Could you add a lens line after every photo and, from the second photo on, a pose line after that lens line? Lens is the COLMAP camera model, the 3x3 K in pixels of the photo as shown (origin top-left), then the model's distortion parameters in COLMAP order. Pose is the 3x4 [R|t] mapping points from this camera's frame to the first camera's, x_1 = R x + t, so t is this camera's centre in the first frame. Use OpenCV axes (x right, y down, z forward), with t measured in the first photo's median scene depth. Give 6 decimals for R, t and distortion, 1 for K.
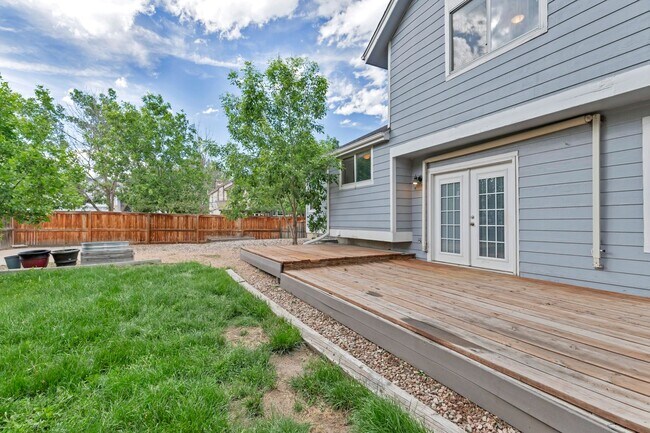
lens RADIAL K [[295.5, 0, 325.0], [0, 295.5, 220.4], [0, 0, 1]] dist [0.003587, 0.000239]
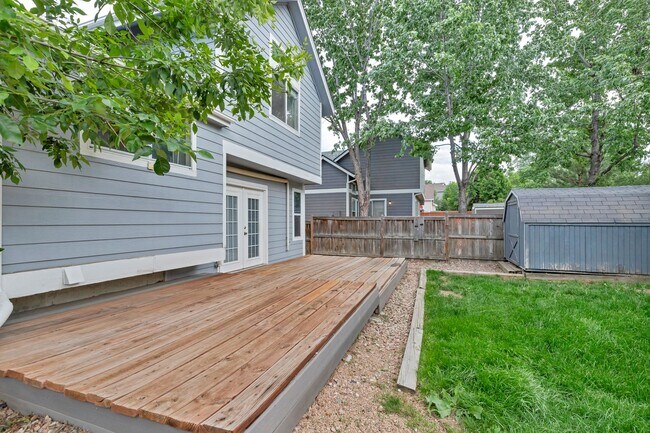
lens RADIAL K [[302.1, 0, 325.3], [0, 302.1, 219.2], [0, 0, 1]] dist [0.000342, 0.000123]
pose [[-0.665944, 0.010639, 0.745926, -0.577740], [0.002567, 0.999925, -0.011970, -0.026796], [-0.745997, -0.006057, -0.665922, 1.403756]]
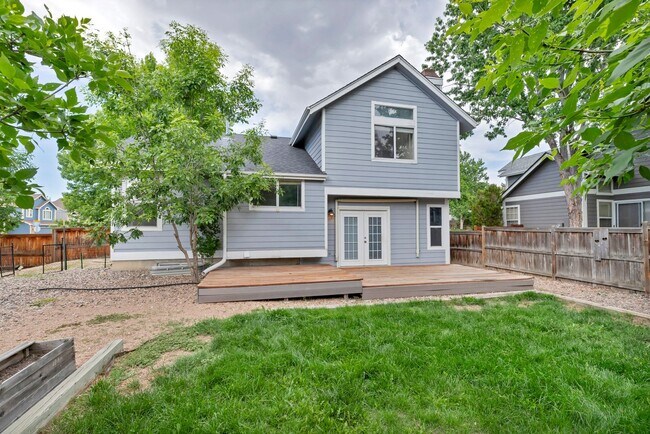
lens RADIAL K [[302.1, 0, 325.3], [0, 302.1, 219.7], [0, 0, 1]] dist [0.000342, 0.000123]
pose [[0.239207, 0.028502, 0.970550, -1.172205], [0.000840, 0.999563, -0.029561, -0.058455], [-0.970968, 0.007887, 0.239078, 0.708603]]
